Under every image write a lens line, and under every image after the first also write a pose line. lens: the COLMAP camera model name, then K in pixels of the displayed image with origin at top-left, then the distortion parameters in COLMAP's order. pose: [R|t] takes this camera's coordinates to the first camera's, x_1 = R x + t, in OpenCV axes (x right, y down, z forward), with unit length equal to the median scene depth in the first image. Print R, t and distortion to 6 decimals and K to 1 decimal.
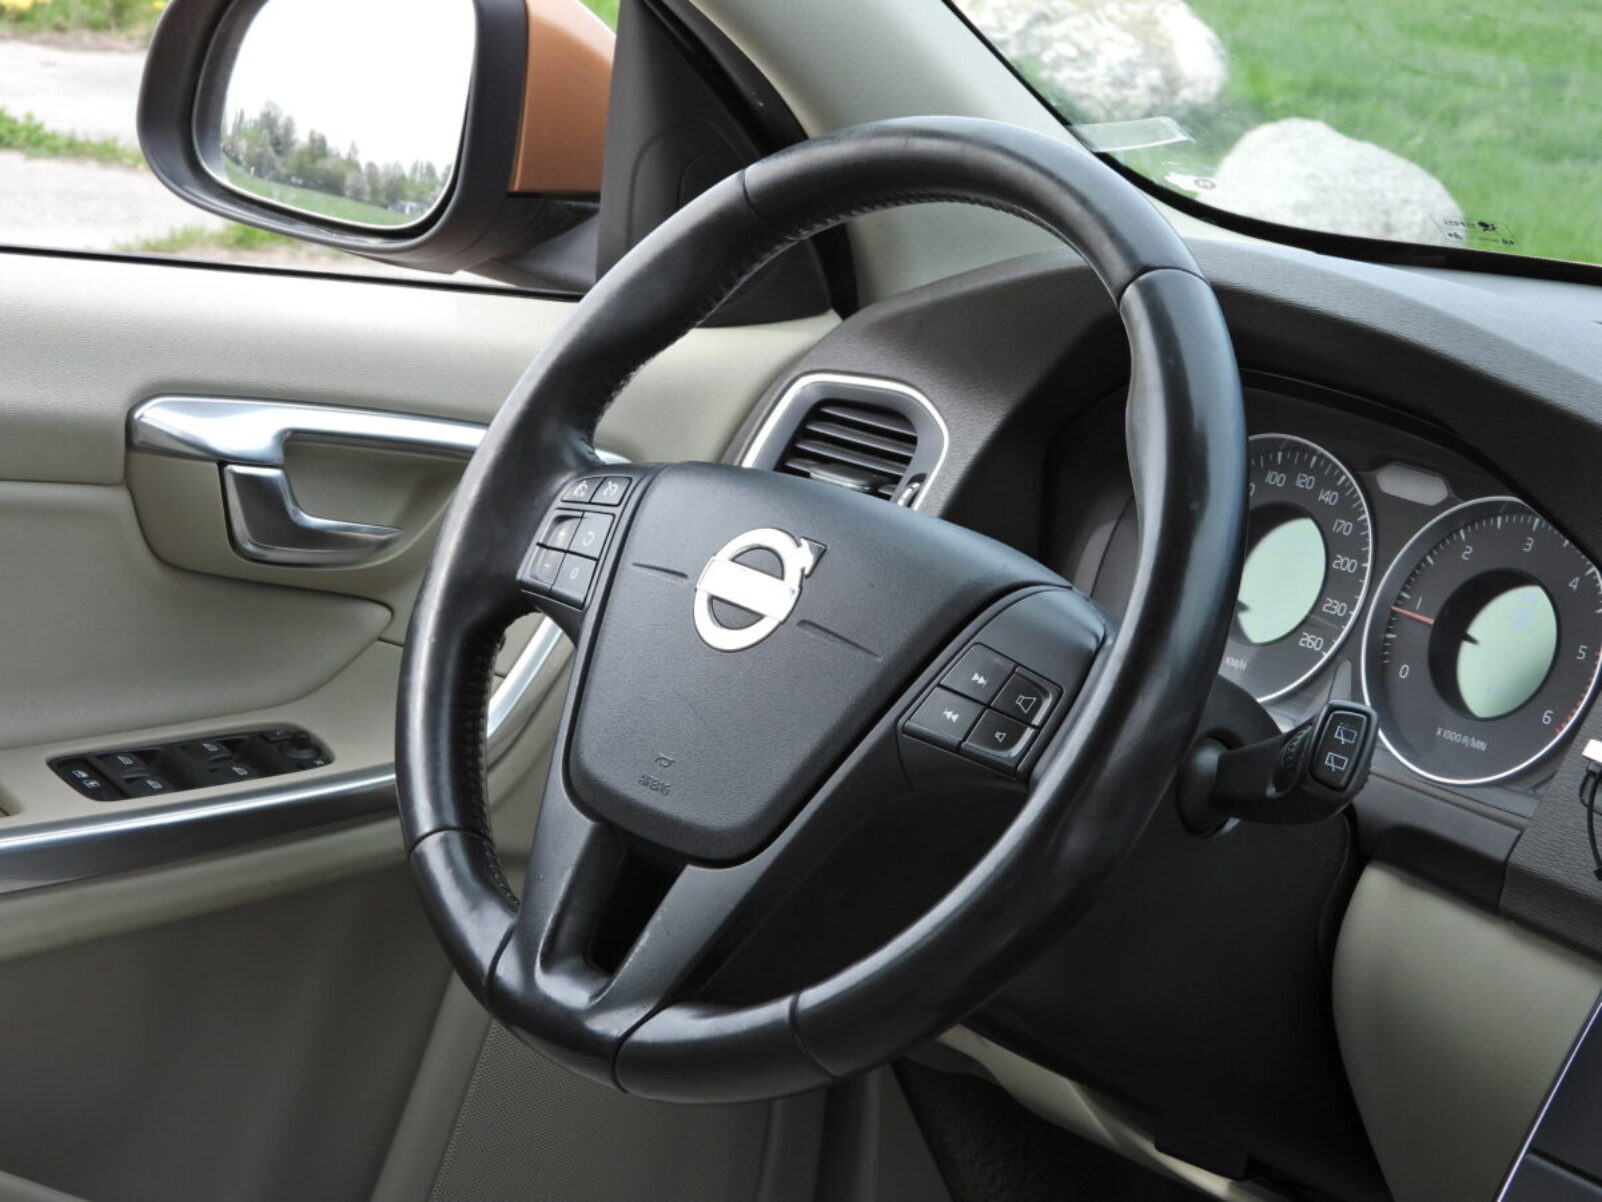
lens RADIAL K [[3971.1, 0, 801.0], [0, 3971.1, 601.0], [0, 0, 1]] dist [-0.082219, -0.303333]
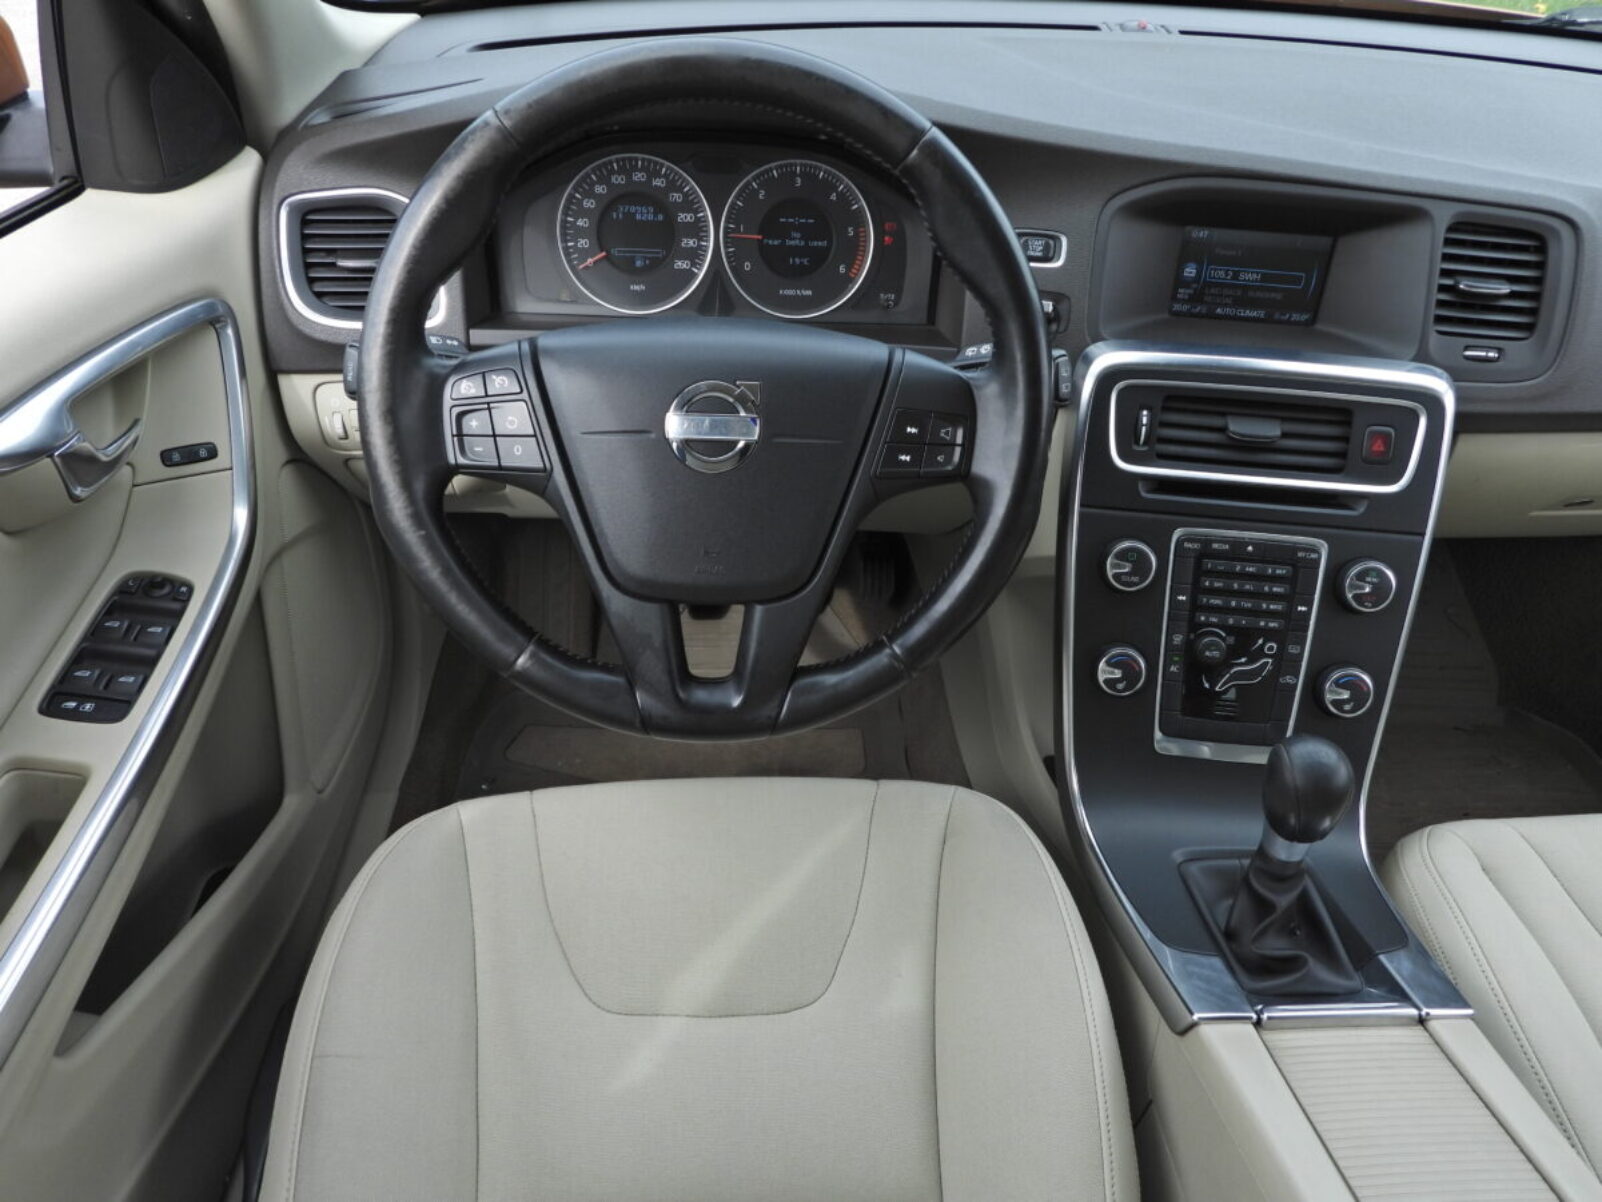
lens RADIAL K [[1141.1, 0, 801.0], [0, 1141.1, 601.0], [0, 0, 1]] dist [-0.007578, -0.005518]
pose [[0.622488, -0.544472, 0.562191, -0.231515], [0.188540, 0.801508, 0.567484, -0.161188], [-0.759579, -0.247256, 0.601584, 0.604339]]
